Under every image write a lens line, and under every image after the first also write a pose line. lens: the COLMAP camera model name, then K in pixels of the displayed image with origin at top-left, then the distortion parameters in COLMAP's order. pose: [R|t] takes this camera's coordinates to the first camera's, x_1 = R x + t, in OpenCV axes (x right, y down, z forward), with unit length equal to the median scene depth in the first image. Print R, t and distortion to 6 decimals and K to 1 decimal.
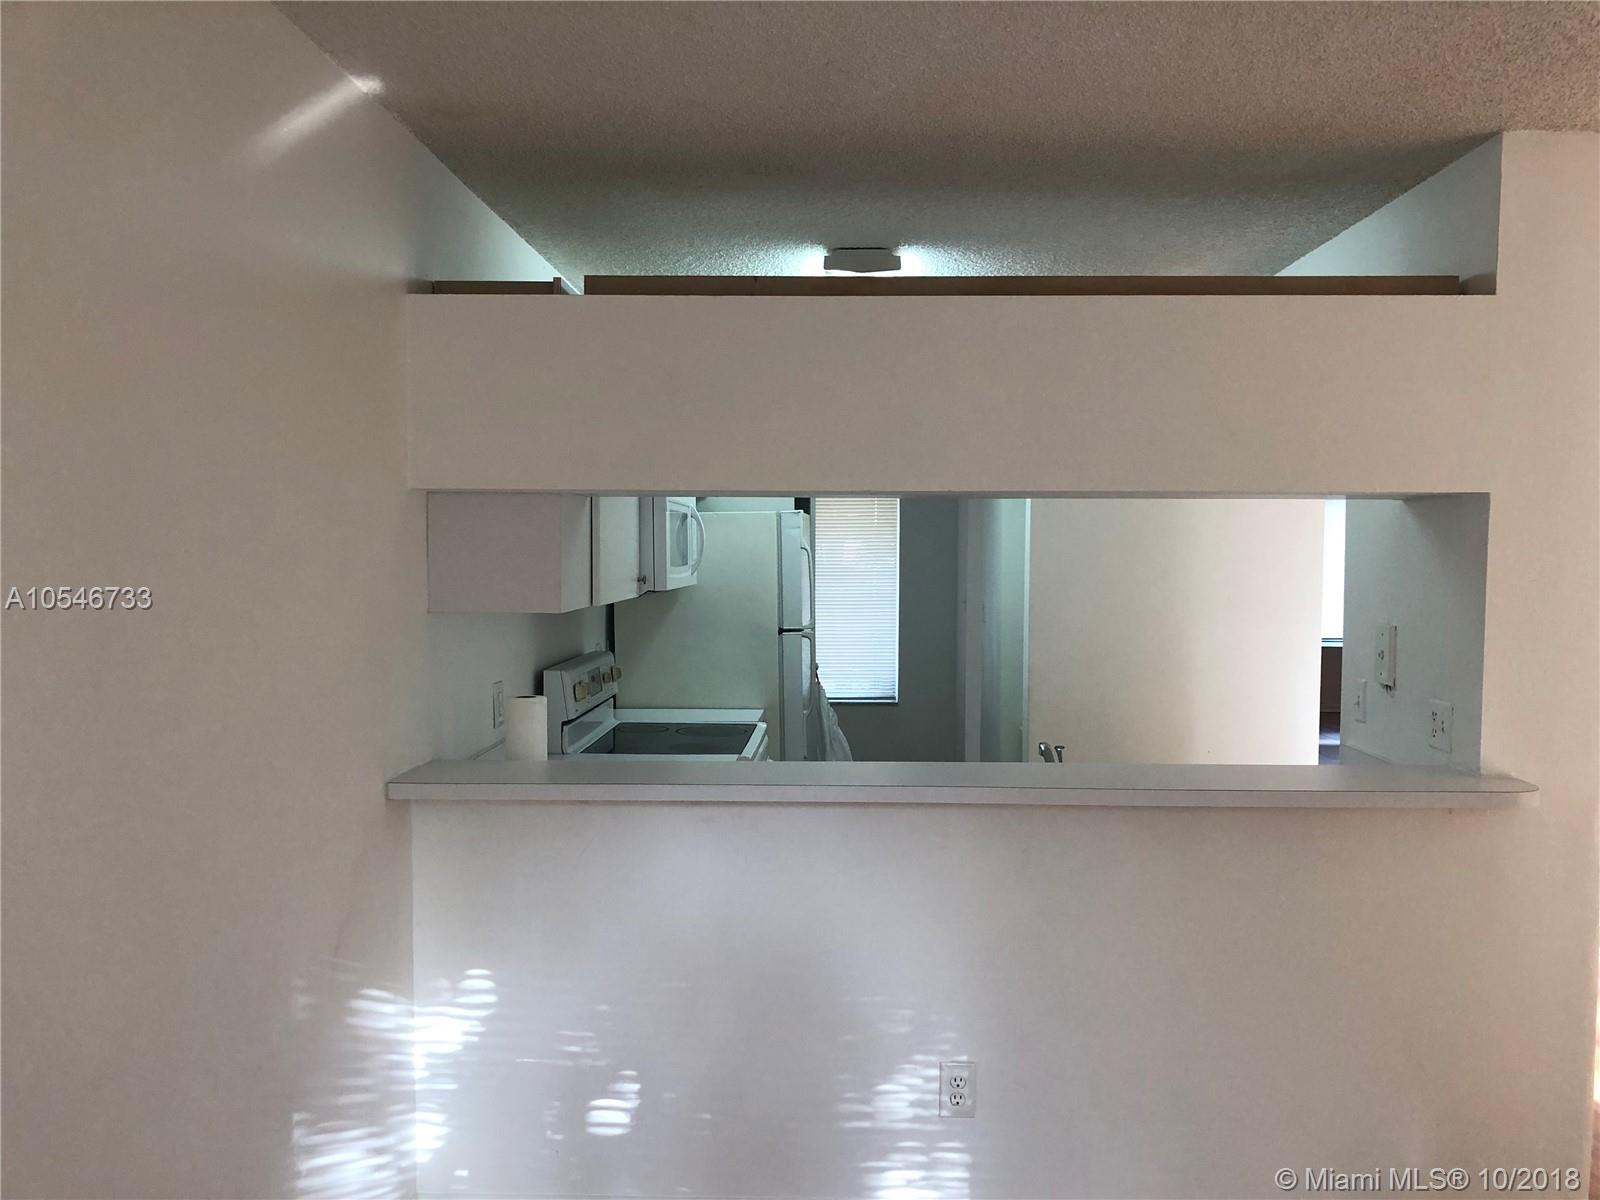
lens RADIAL K [[1302.2, 0, 800.0], [0, 1302.2, 600.0], [0, 0, 1]] dist [0.002083, 0.004485]
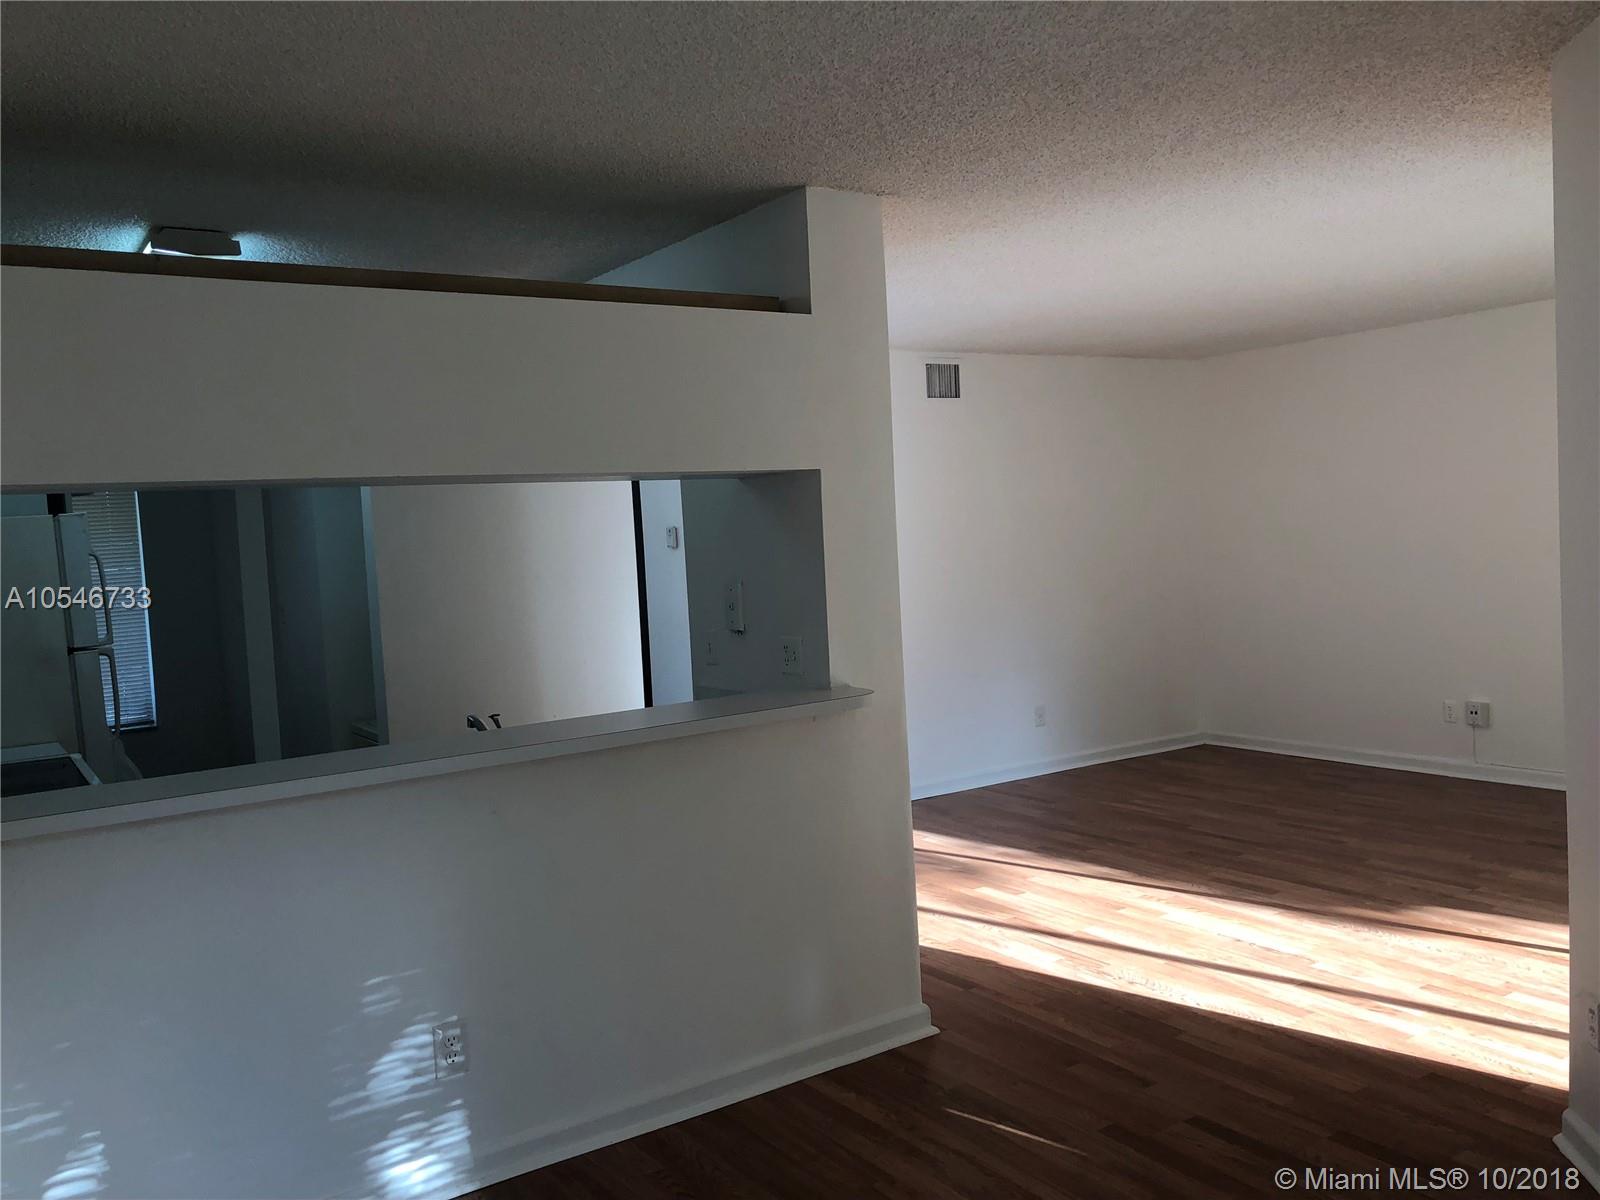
lens RADIAL K [[1318.2, 0, 801.7], [0, 1318.2, 585.7], [0, 0, 1]] dist [0.084820, -0.119317]
pose [[0.815981, -0.076504, 0.572994, -0.233312], [0.081806, 0.996511, 0.016553, 0.010066], [-0.572261, 0.033367, 0.819392, -0.051543]]
